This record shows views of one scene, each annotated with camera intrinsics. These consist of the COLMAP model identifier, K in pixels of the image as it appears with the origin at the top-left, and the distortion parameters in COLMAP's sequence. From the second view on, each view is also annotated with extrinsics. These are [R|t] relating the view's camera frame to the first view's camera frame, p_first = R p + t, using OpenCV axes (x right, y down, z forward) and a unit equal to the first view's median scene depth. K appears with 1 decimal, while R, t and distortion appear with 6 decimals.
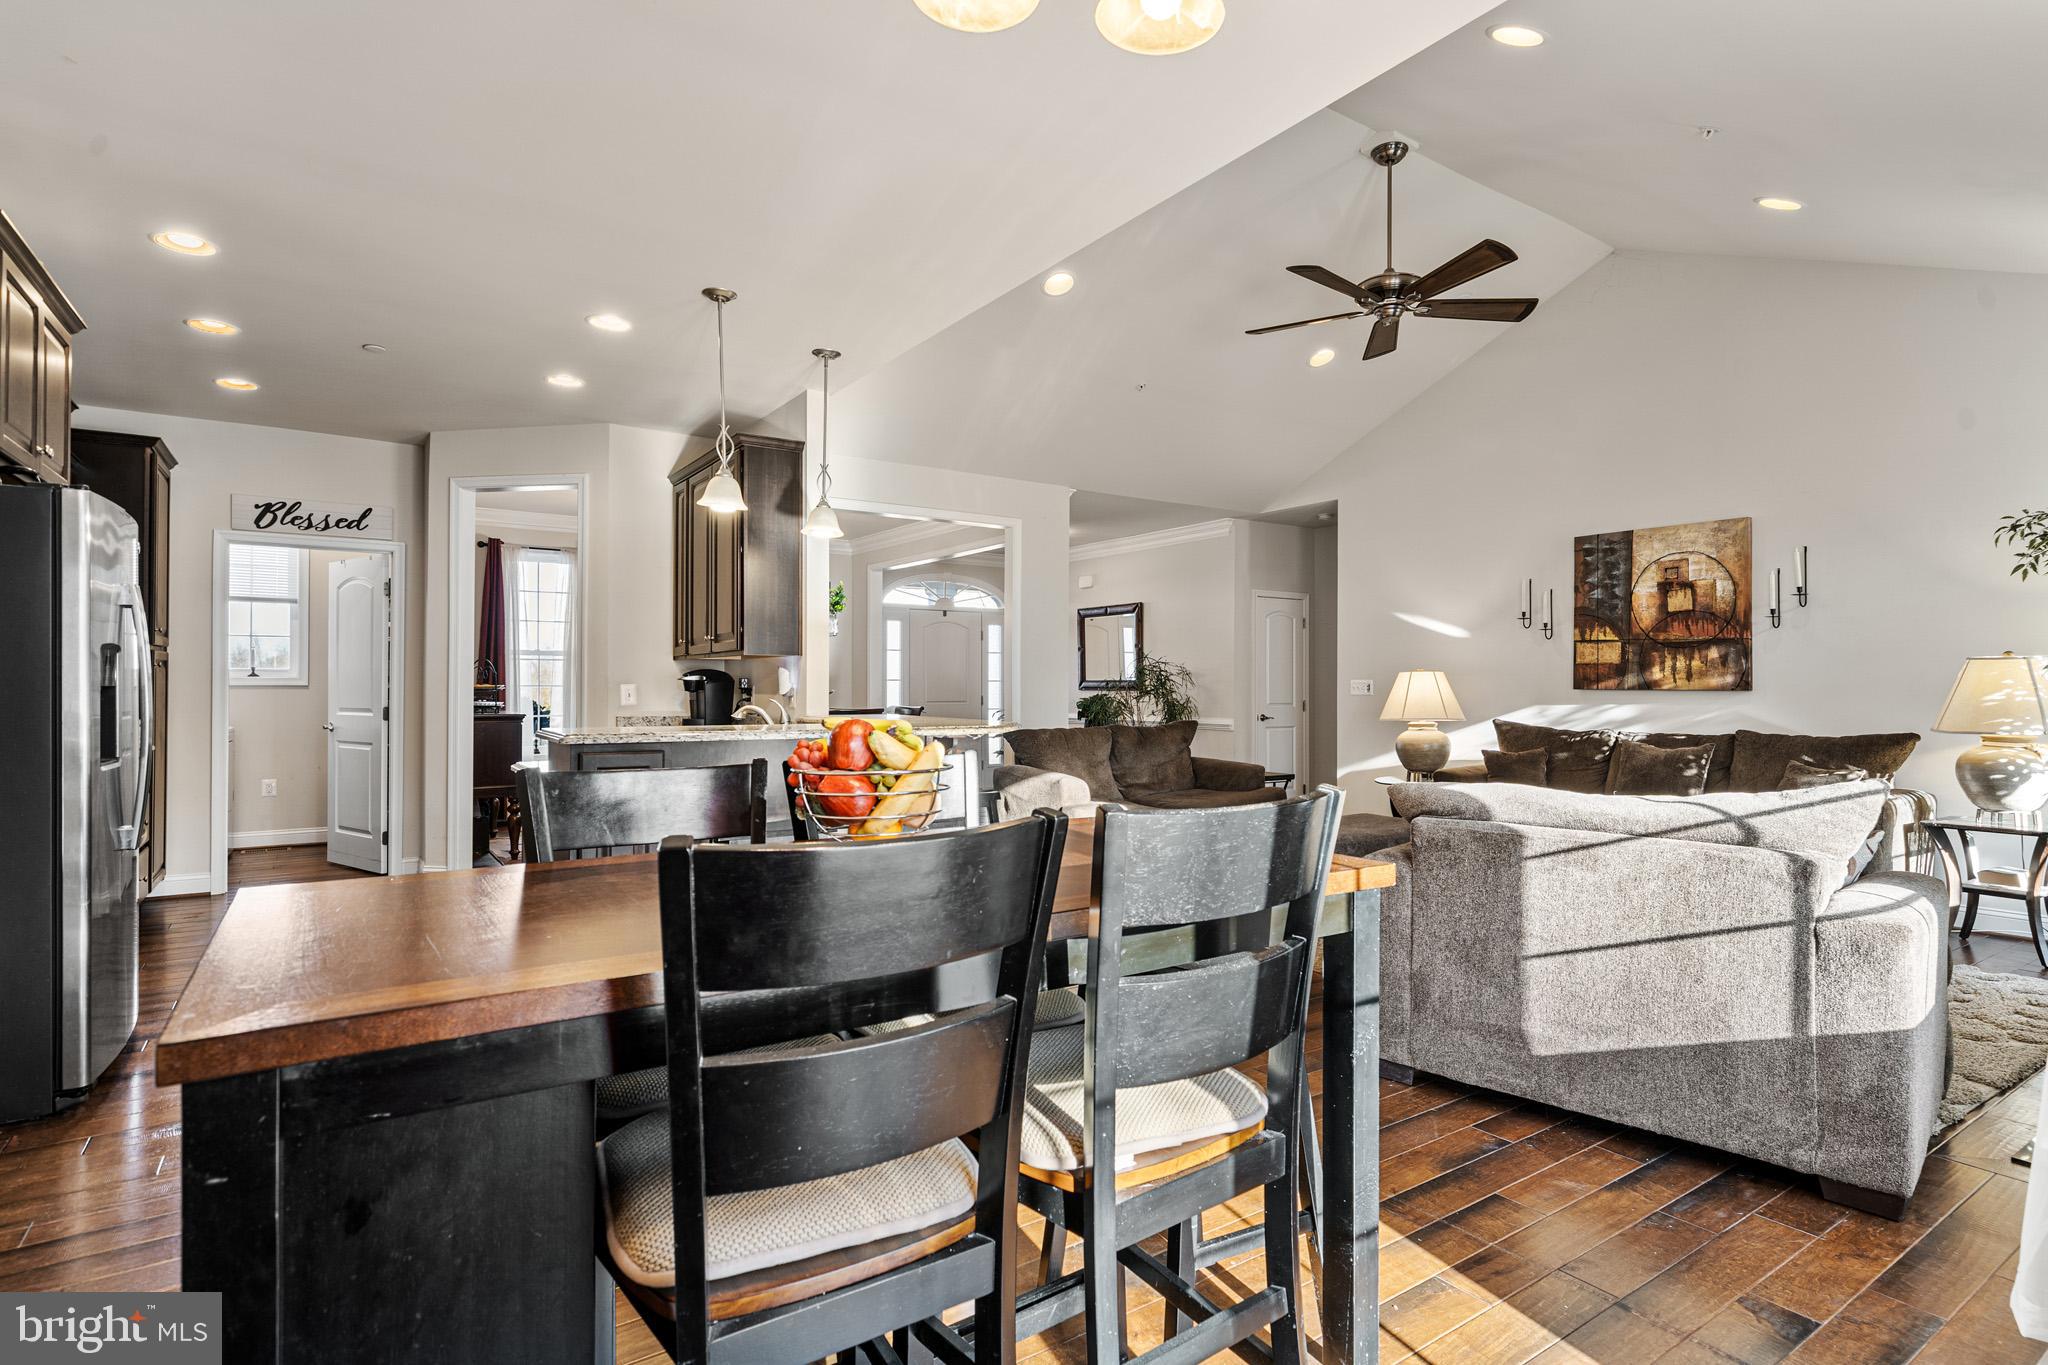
lens RADIAL K [[1014.3, 0, 1022.6], [0, 1014.3, 675.4], [0, 0, 1]] dist [-0.000258, 0.000421]
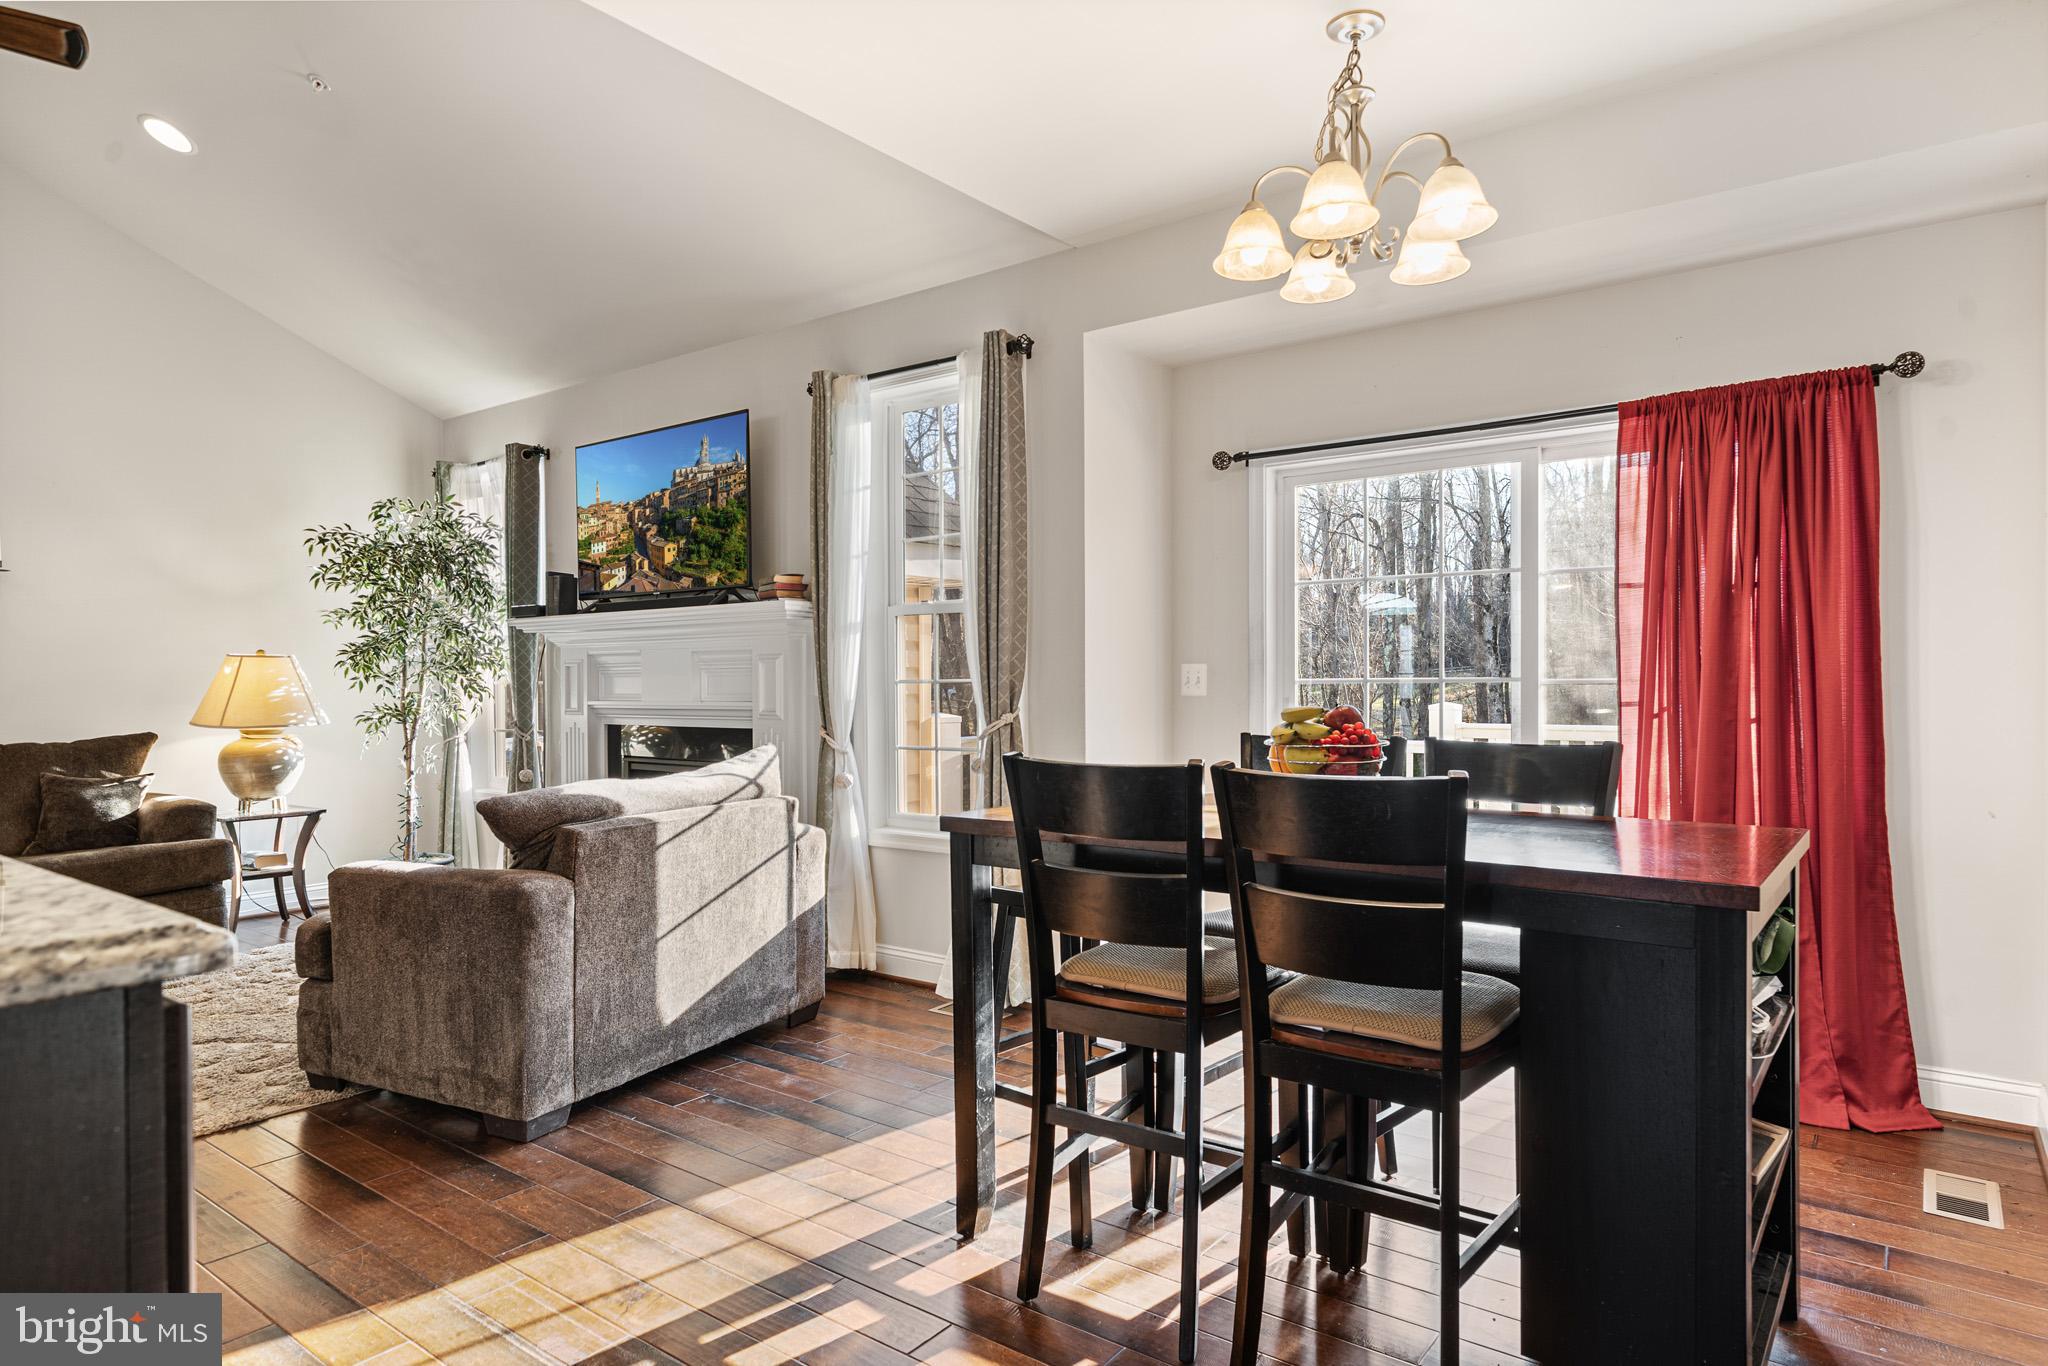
lens RADIAL K [[1155.5, 0, 1043.9], [0, 1155.5, 695.4], [0, 0, 1]] dist [0.004025, -0.009789]
pose [[-0.327025, -0.012680, 0.944931, -0.353454], [-0.007891, 0.999912, 0.010687, 0.003541], [-0.944983, -0.003961, -0.327096, 0.459844]]
